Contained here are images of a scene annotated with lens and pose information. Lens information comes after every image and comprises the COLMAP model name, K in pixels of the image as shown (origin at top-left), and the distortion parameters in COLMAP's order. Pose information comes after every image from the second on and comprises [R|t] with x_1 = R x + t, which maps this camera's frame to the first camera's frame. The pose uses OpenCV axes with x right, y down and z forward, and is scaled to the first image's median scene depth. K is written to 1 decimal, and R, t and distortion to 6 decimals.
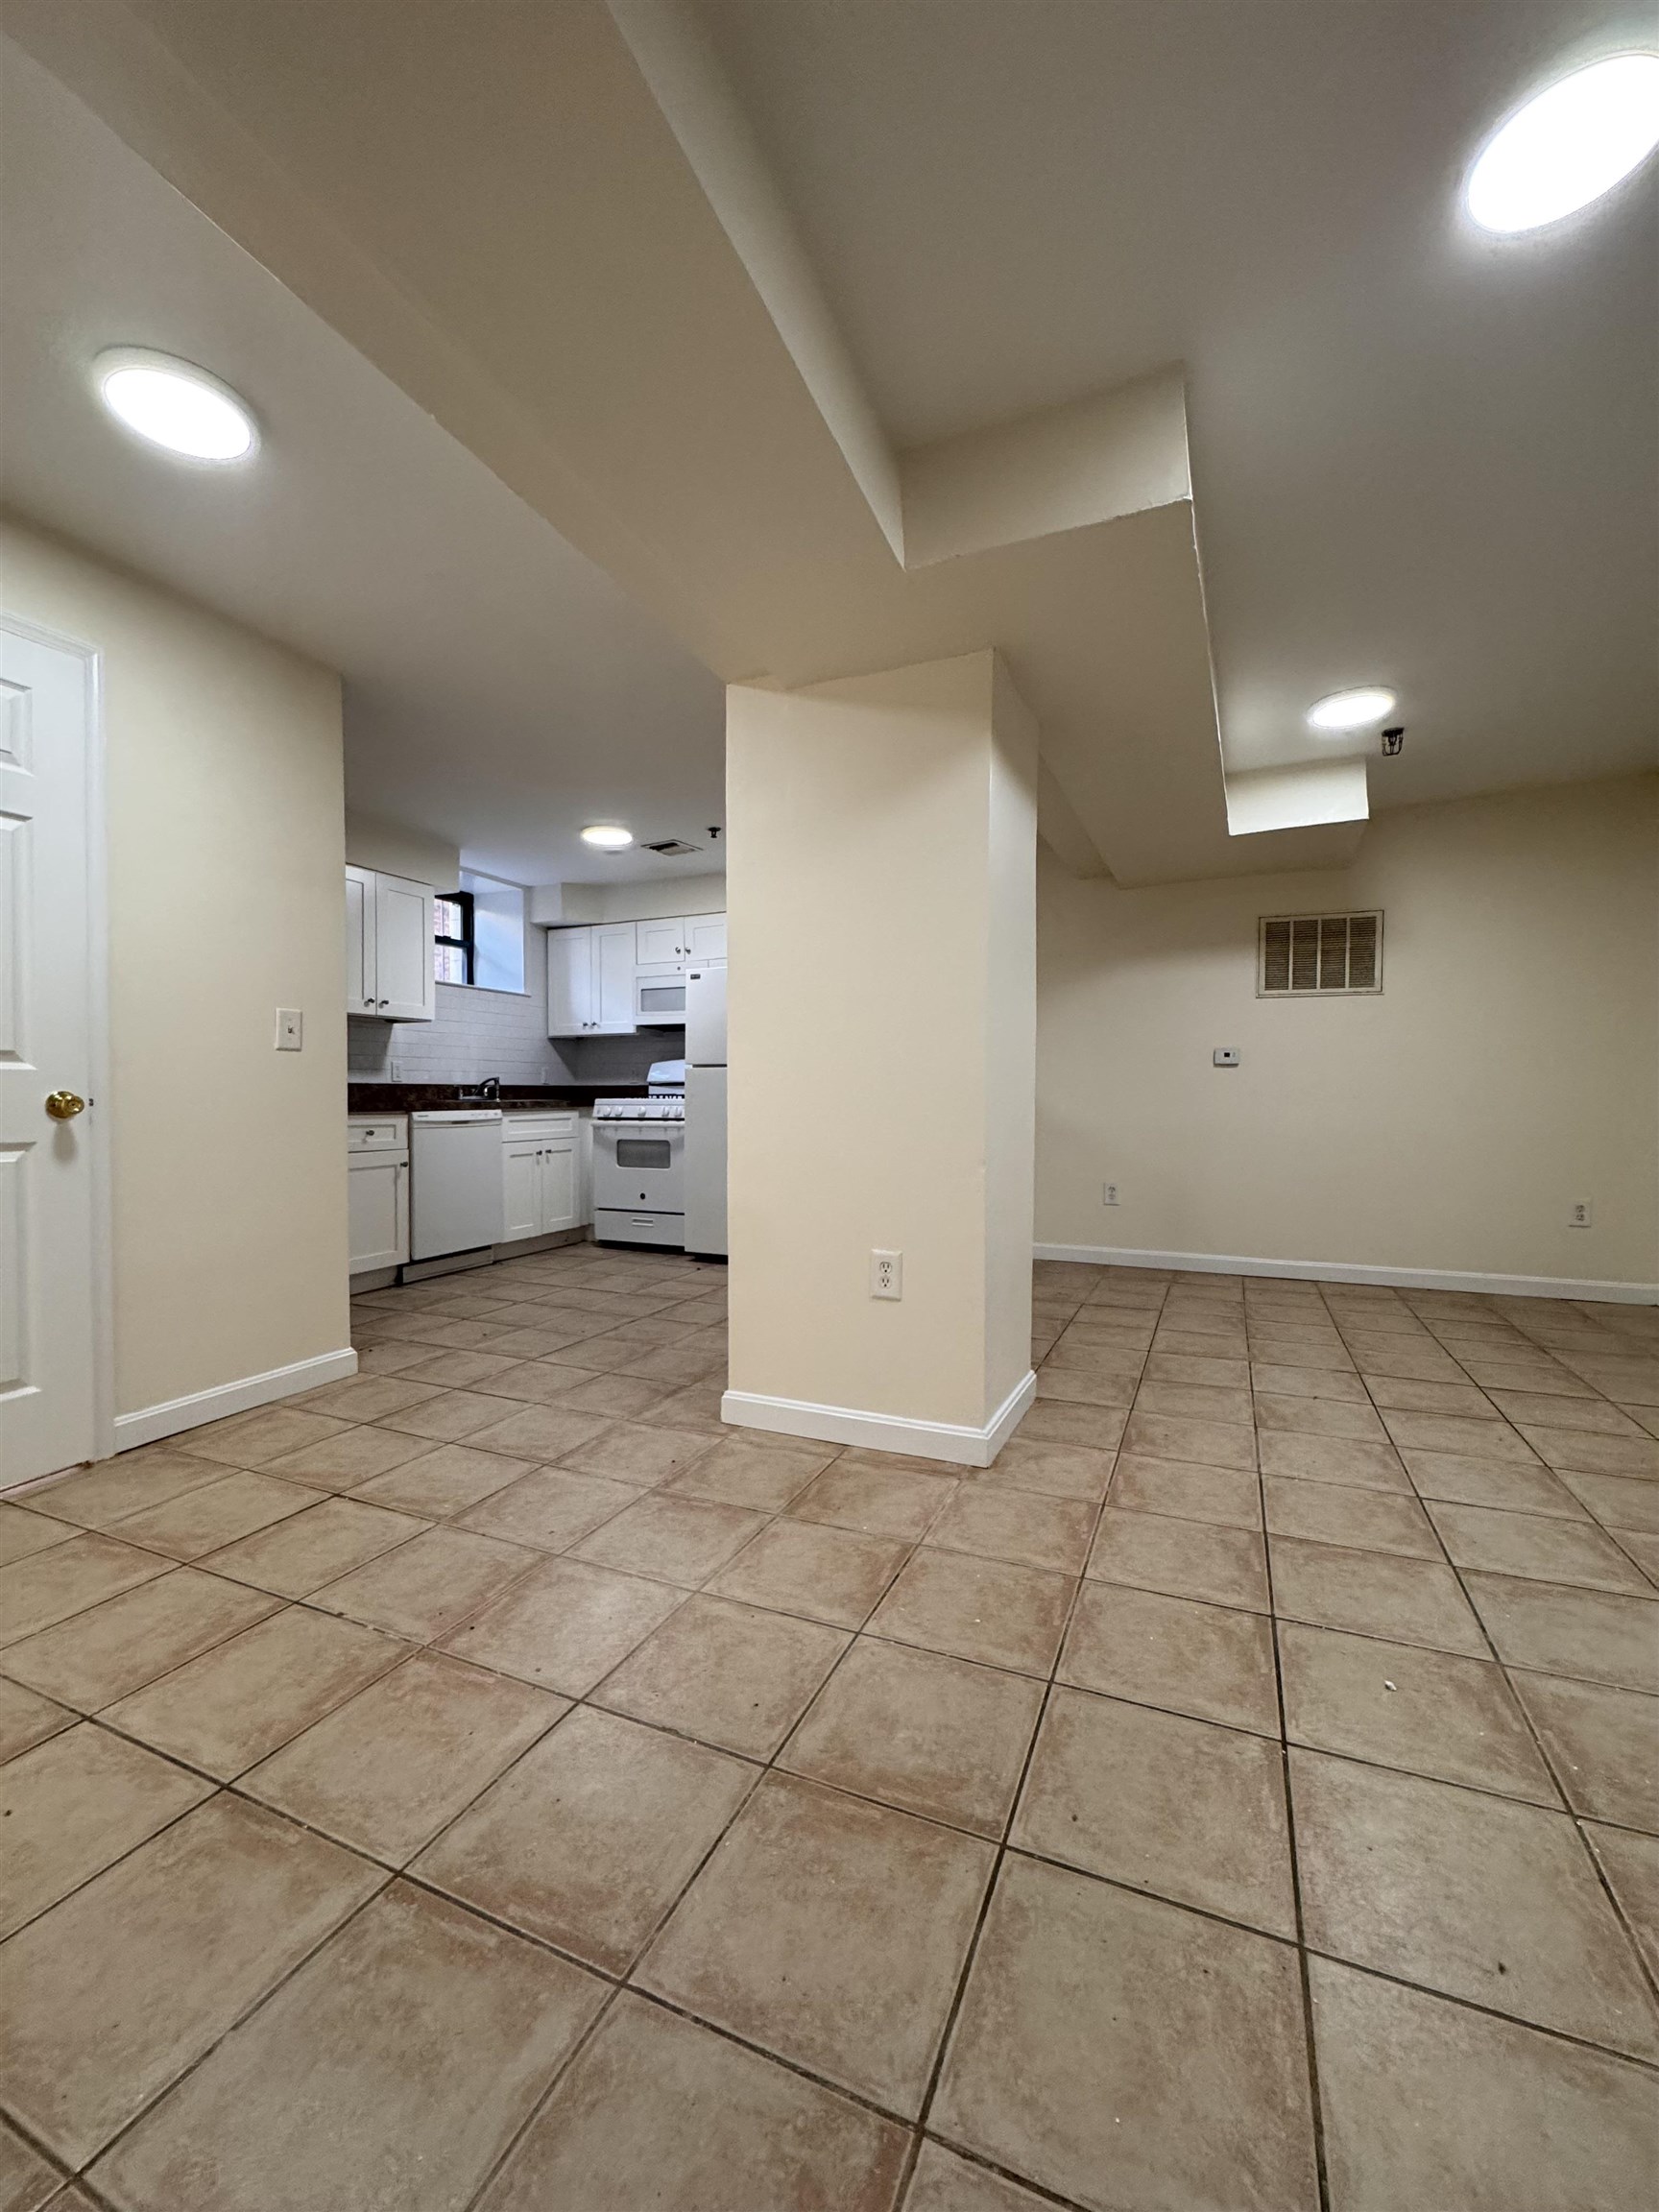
lens RADIAL K [[884.9, 0, 829.8], [0, 884.9, 1104.8], [0, 0, 1]] dist [-0.003640, 0.000898]
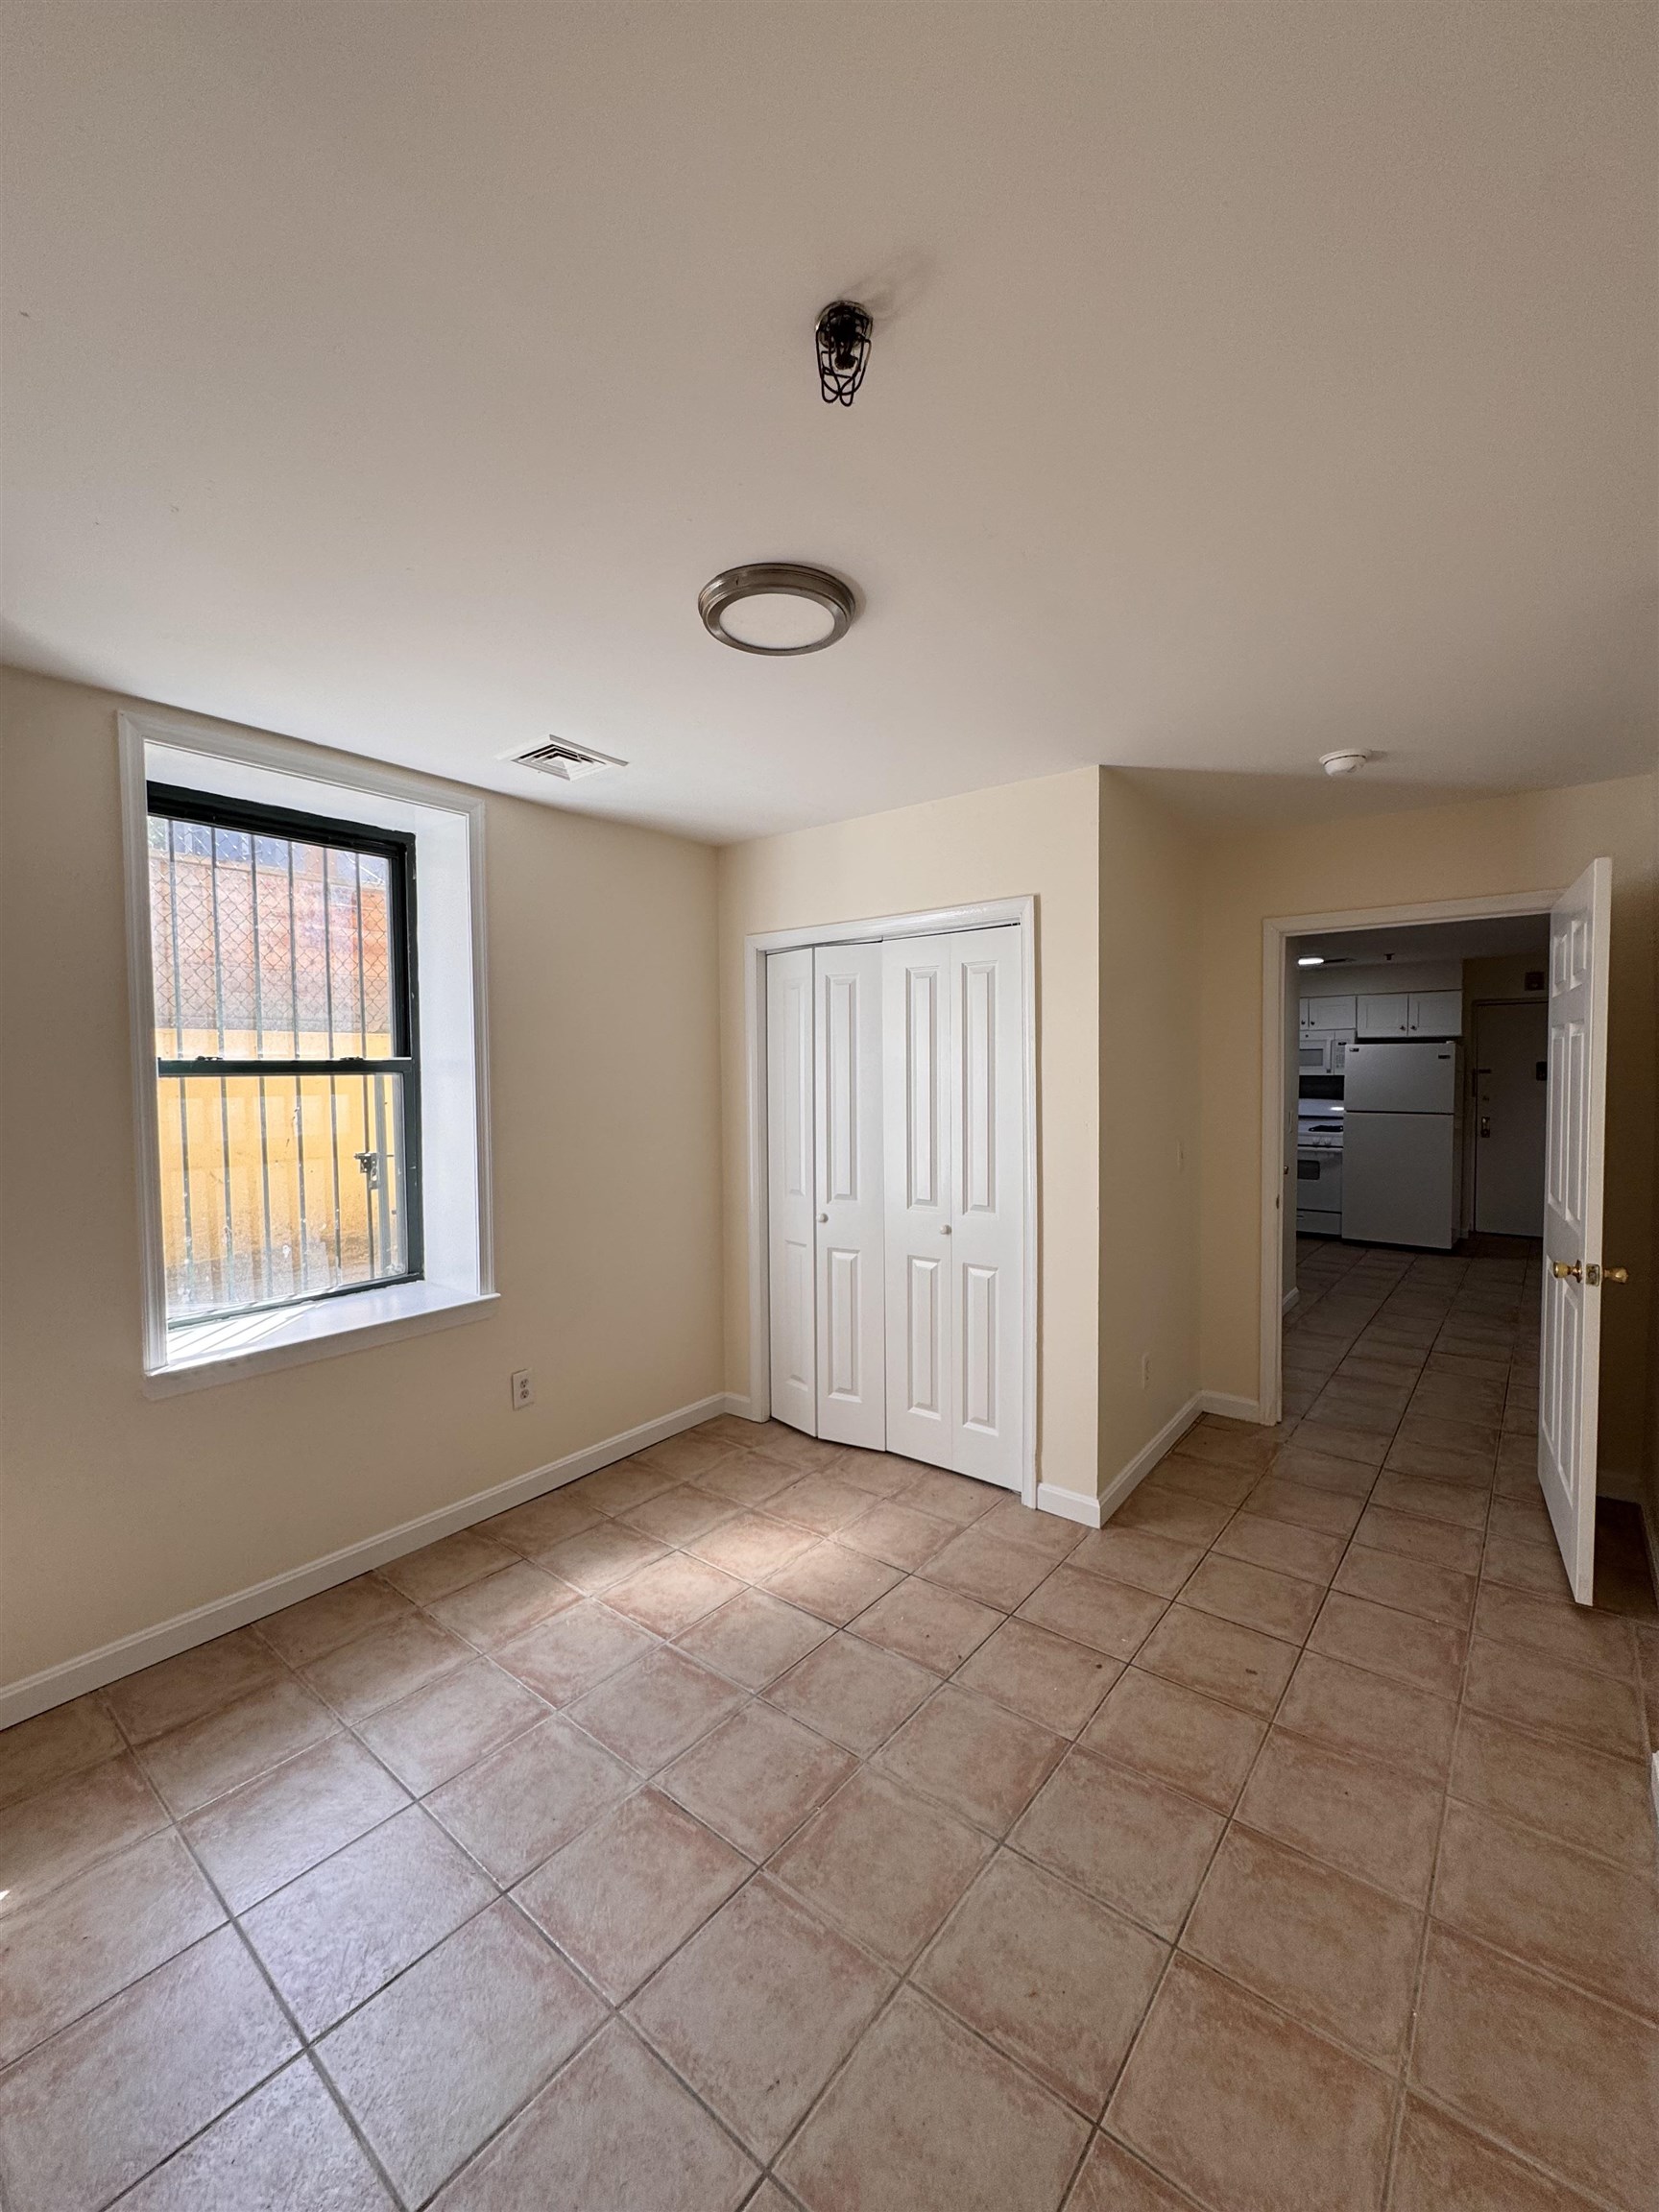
lens RADIAL K [[884.9, 0, 826.1], [0, 884.9, 1110.8], [0, 0, 1]] dist [-0.003640, 0.000898]
pose [[0.963799, 0.005125, -0.266580, -1.111898], [0.005917, 0.999158, 0.040600, -0.202646], [0.266563, -0.040707, 0.962957, -1.178860]]
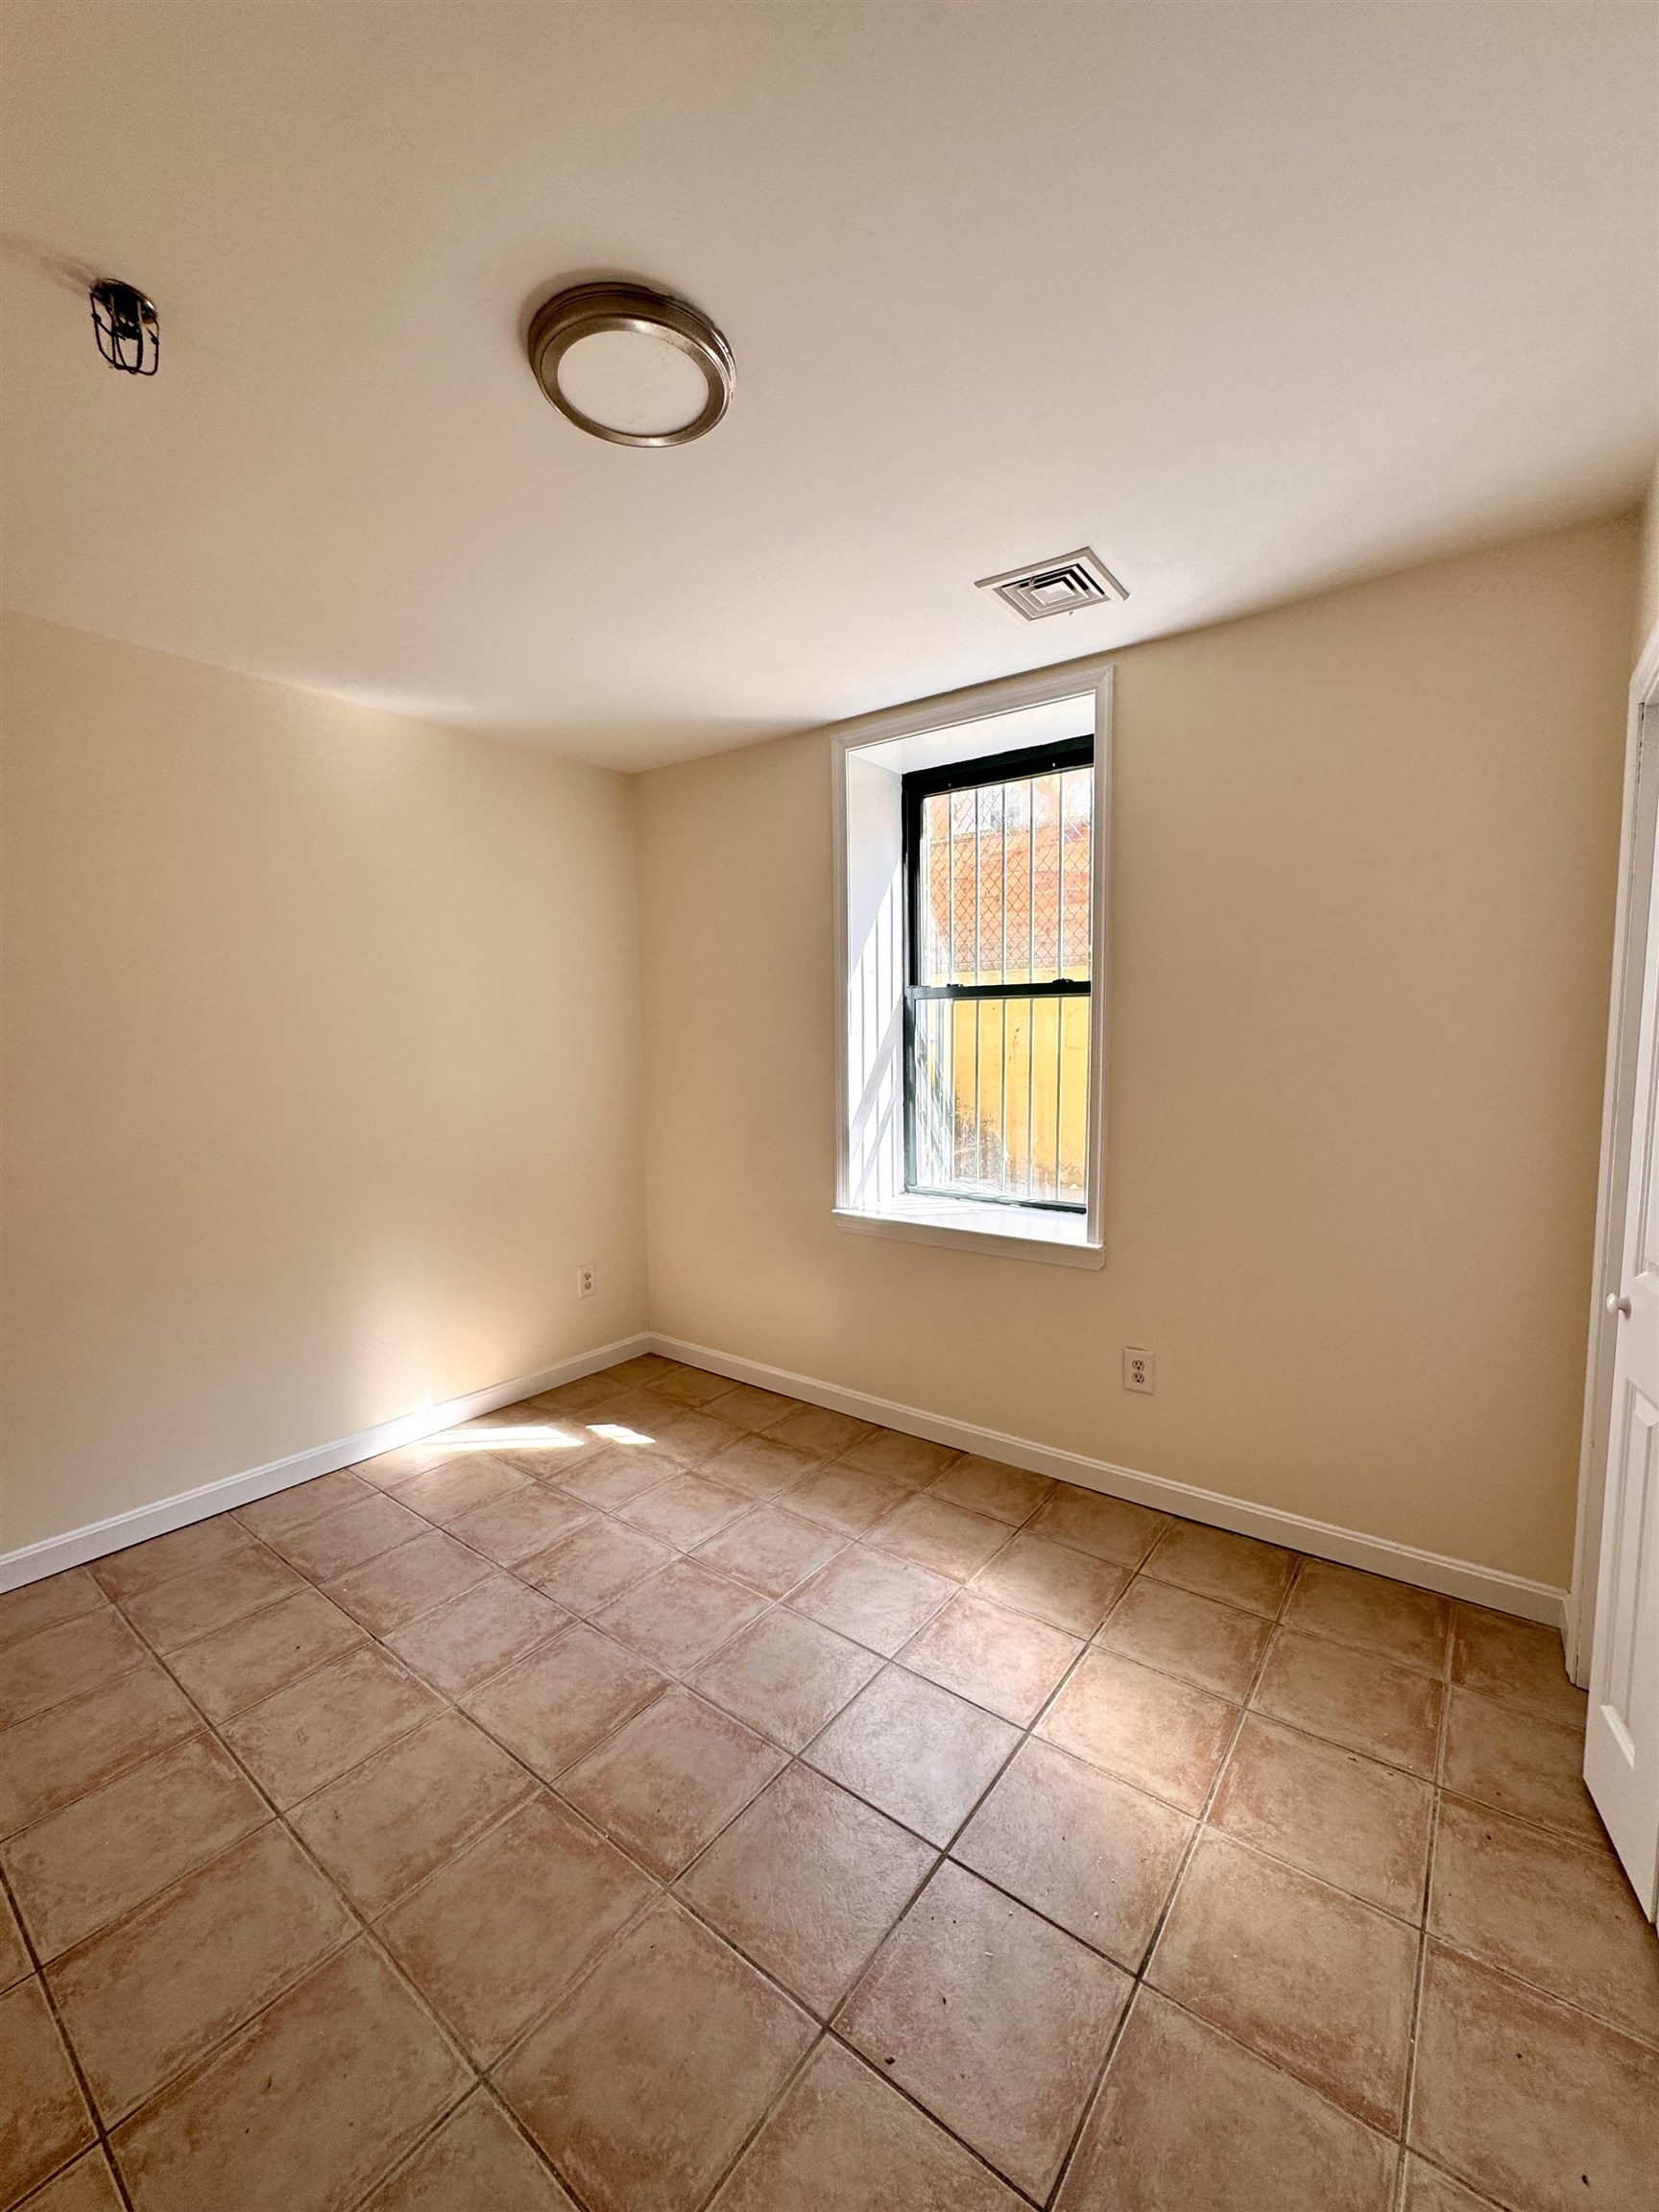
lens RADIAL K [[884.9, 0, 831.9], [0, 884.9, 1104.1], [0, 0, 1]] dist [-0.003640, 0.000898]
pose [[-0.232410, 0.086355, -0.968777, -0.807350], [0.002567, 0.996102, 0.088175, -0.169055], [0.972614, 0.018006, -0.231726, -0.270838]]
